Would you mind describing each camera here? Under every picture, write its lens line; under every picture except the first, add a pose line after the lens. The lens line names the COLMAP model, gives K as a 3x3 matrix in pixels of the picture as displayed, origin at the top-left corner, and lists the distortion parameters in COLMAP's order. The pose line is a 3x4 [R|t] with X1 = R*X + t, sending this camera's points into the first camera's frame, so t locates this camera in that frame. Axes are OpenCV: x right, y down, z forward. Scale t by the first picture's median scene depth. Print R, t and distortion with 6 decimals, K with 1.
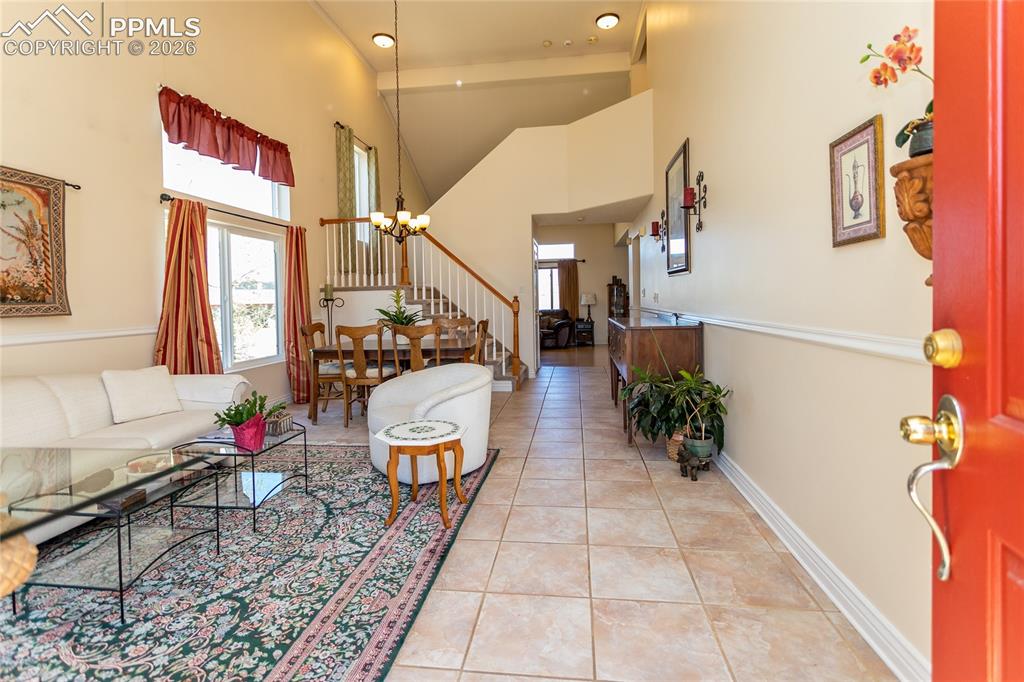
lens RADIAL K [[486.6, 0, 511.6], [0, 486.6, 300.7], [0, 0, 1]] dist [0.001554, 0.000528]
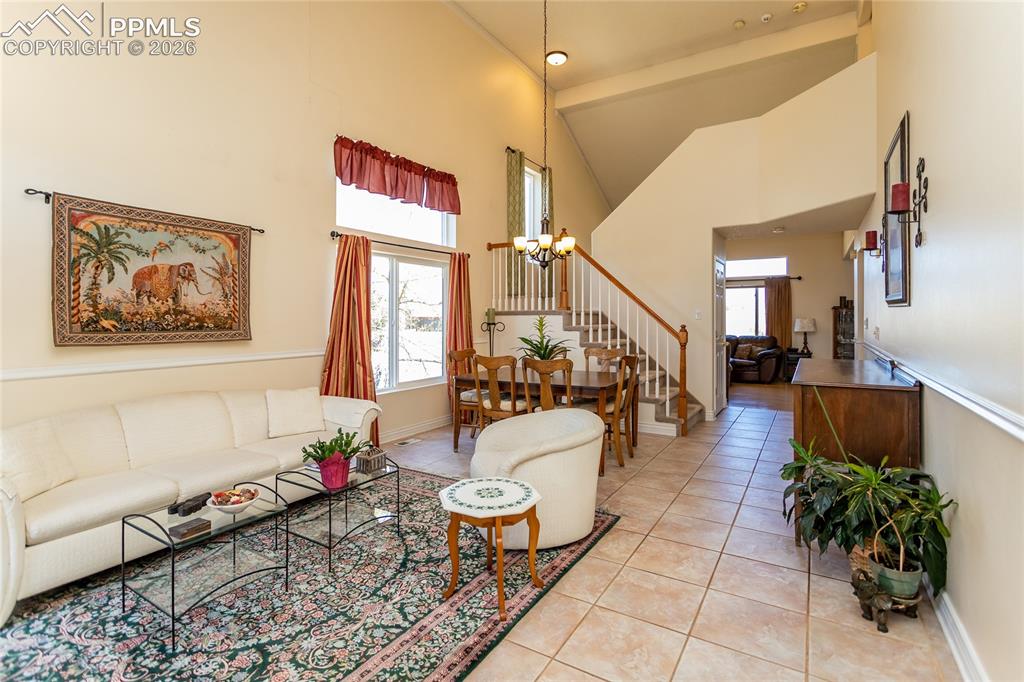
lens RADIAL K [[494.3, 0, 514.5], [0, 494.3, 309.5], [0, 0, 1]] dist [0.002199, 0.001206]
pose [[0.915656, 0.010590, -0.401824, 0.125207], [-0.016502, 0.999800, -0.011255, -0.032148], [0.401624, 0.016937, 0.915648, 0.123210]]
